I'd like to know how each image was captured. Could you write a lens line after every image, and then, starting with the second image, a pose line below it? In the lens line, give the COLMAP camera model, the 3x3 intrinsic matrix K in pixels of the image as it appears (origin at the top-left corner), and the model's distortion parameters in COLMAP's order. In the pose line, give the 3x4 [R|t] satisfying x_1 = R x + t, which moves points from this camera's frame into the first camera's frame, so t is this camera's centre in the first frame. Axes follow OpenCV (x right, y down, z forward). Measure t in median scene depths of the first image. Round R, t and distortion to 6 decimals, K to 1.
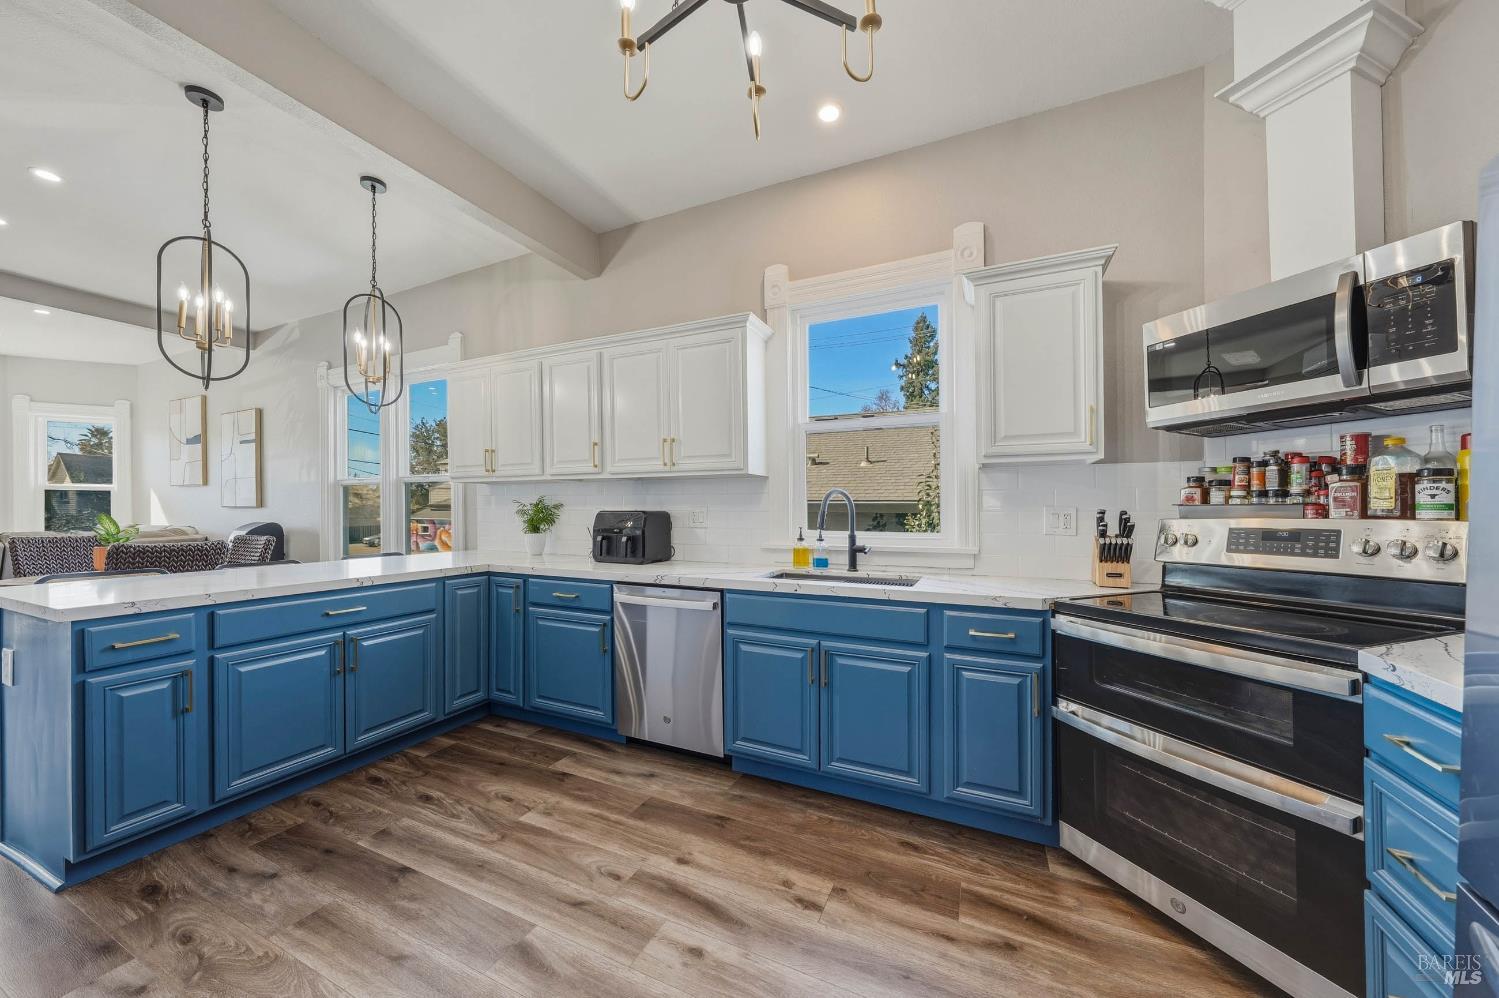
lens RADIAL K [[508.6, 0, 750.2], [0, 508.6, 508.4], [0, 0, 1]] dist [-0.002561, -0.000371]
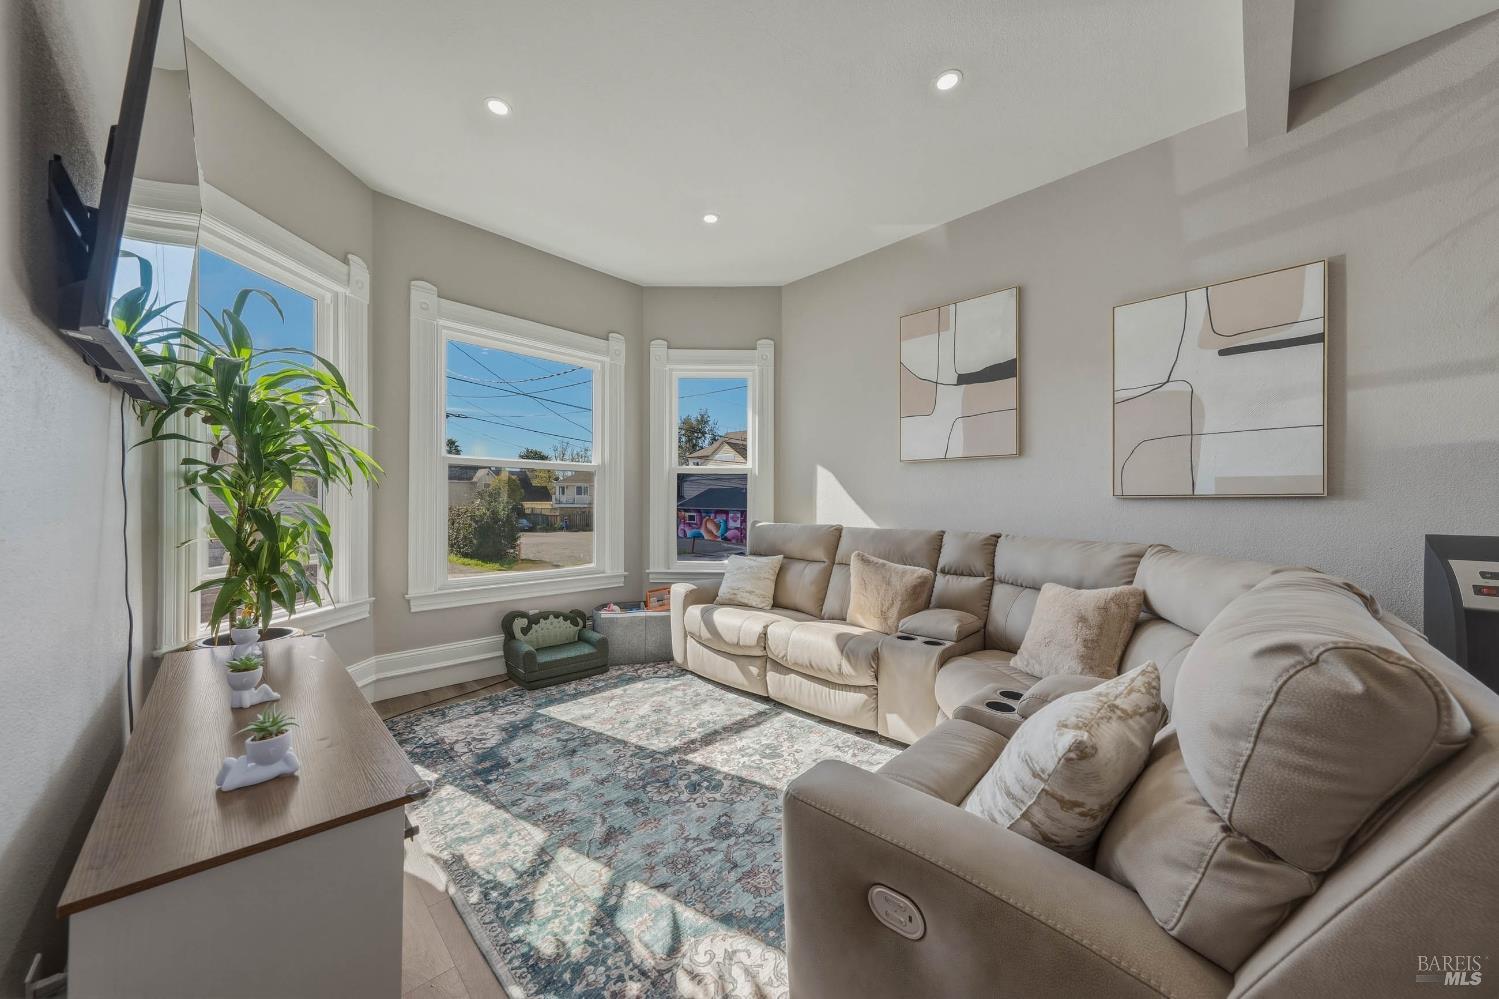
lens RADIAL K [[508.6, 0, 739.0], [0, 508.6, 501.1], [0, 0, 1]] dist [-0.002561, -0.000371]
pose [[0.940333, -0.001325, -0.340252, -0.209526], [0.004275, 0.999959, 0.007921, -0.000536], [0.340228, -0.008903, 0.940301, 0.069124]]
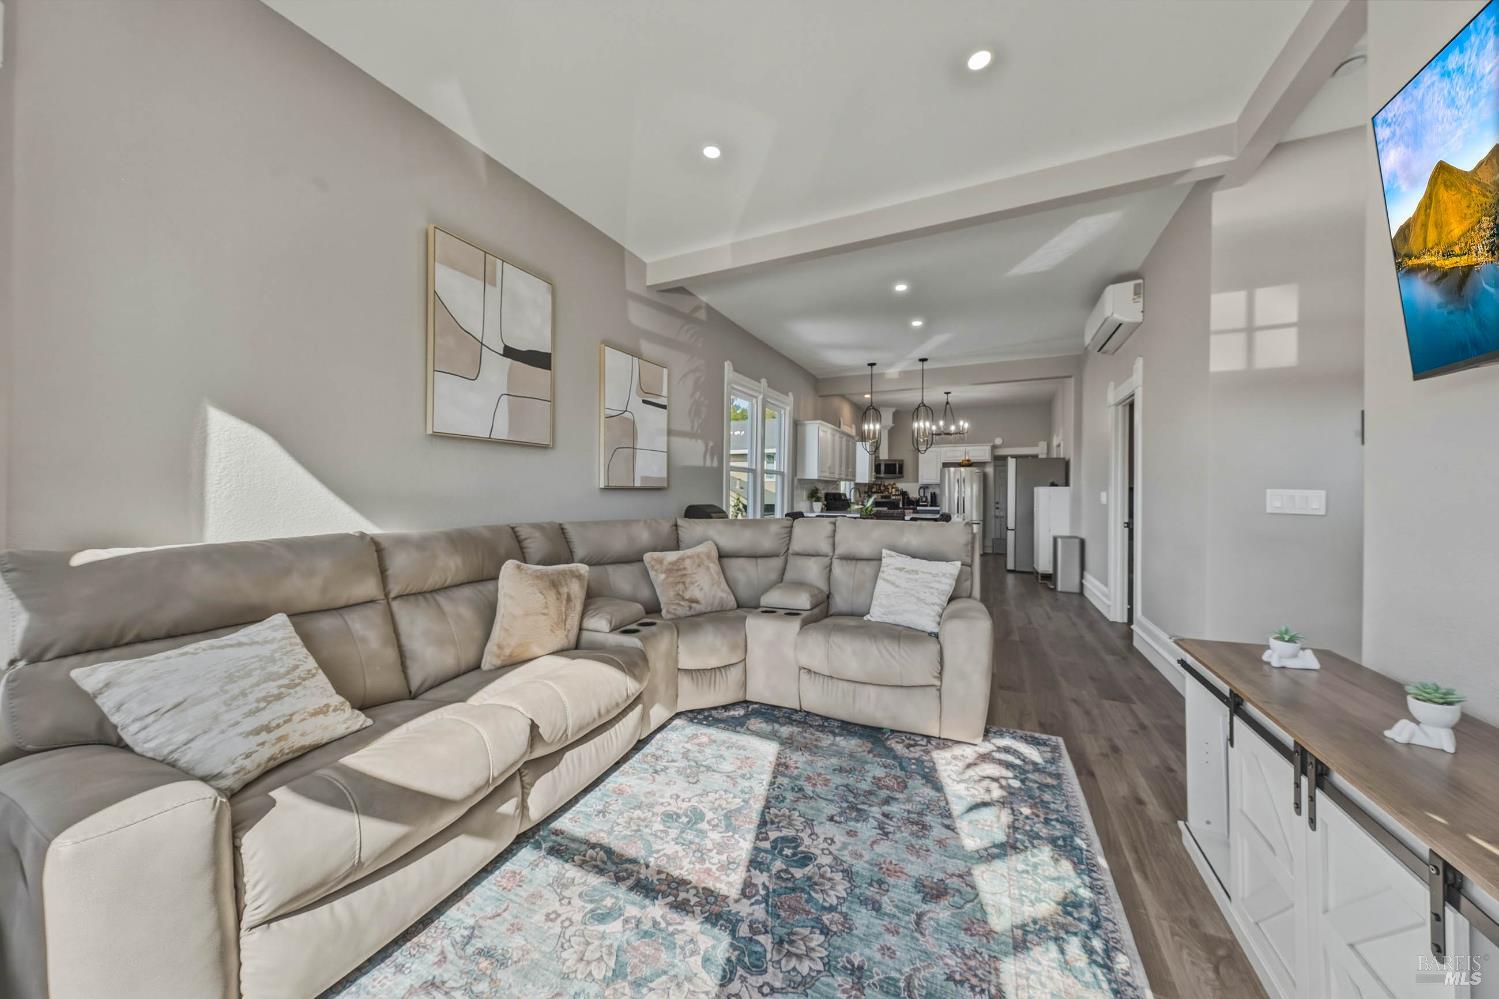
lens RADIAL K [[508.6, 0, 745.0], [0, 508.6, 493.5], [0, 0, 1]] dist [-0.002561, -0.000371]
pose [[-0.001417, -0.005551, 0.999984, -0.296113], [-0.011961, 0.999913, 0.005533, 0.000104], [-0.999927, -0.011953, -0.001483, 0.141342]]
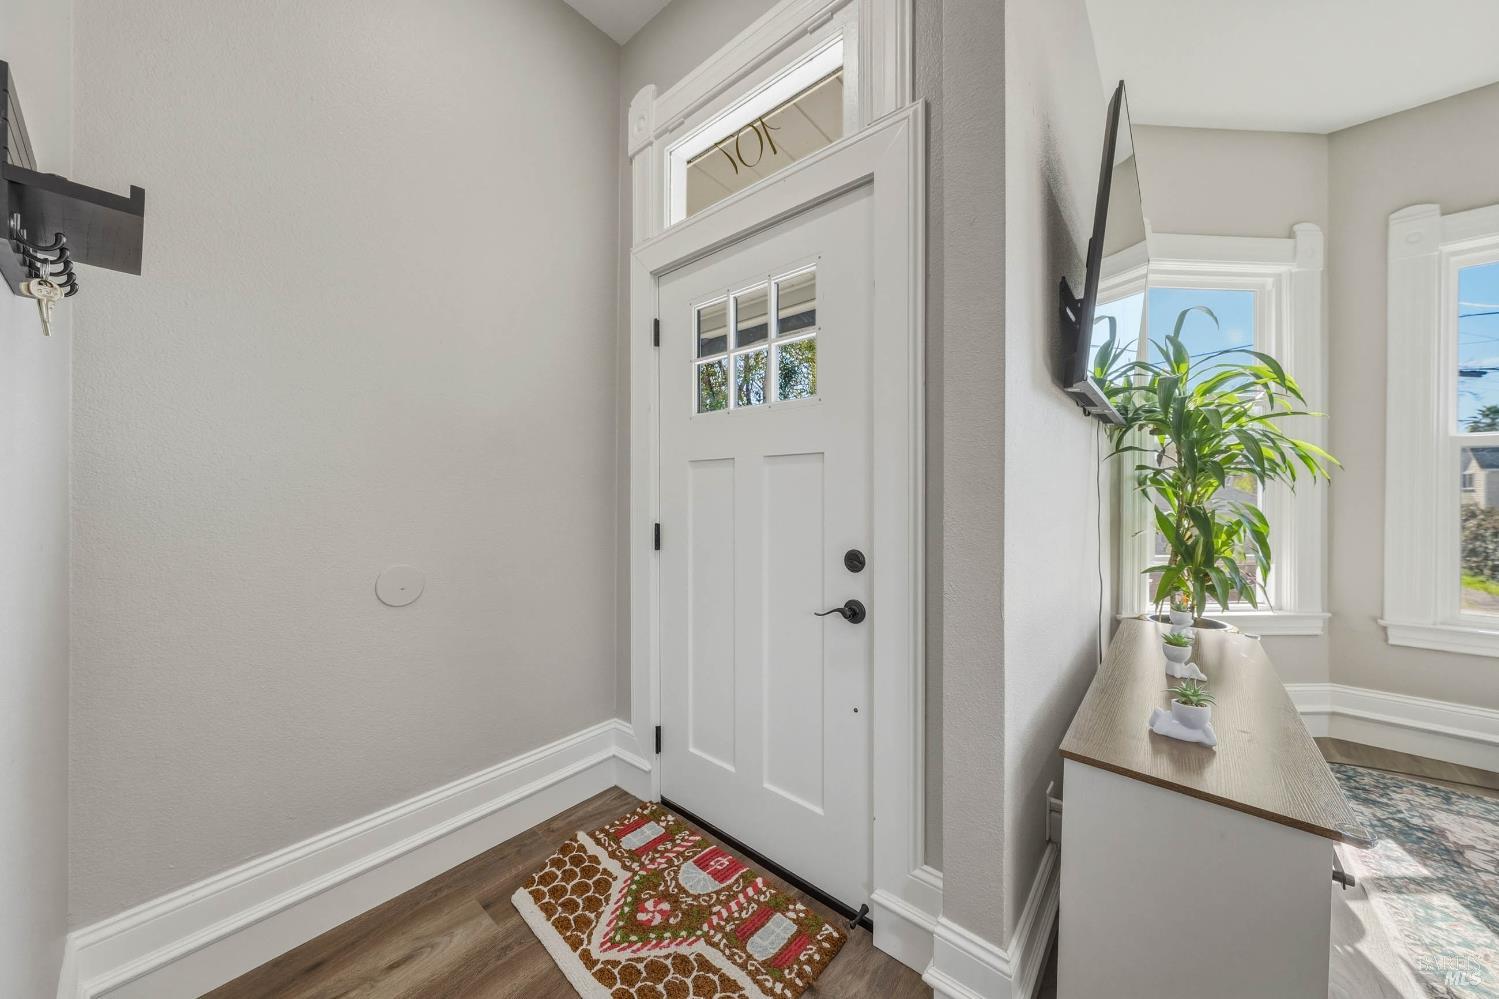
lens RADIAL K [[508.6, 0, 746.0], [0, 508.6, 500.9], [0, 0, 1]] dist [-0.002561, -0.000371]
pose [[-0.270653, 0.000937, -0.962677, -0.196930], [0.008450, 0.999963, -0.001402, -0.000568], [0.962640, -0.008514, -0.270651, 0.066470]]
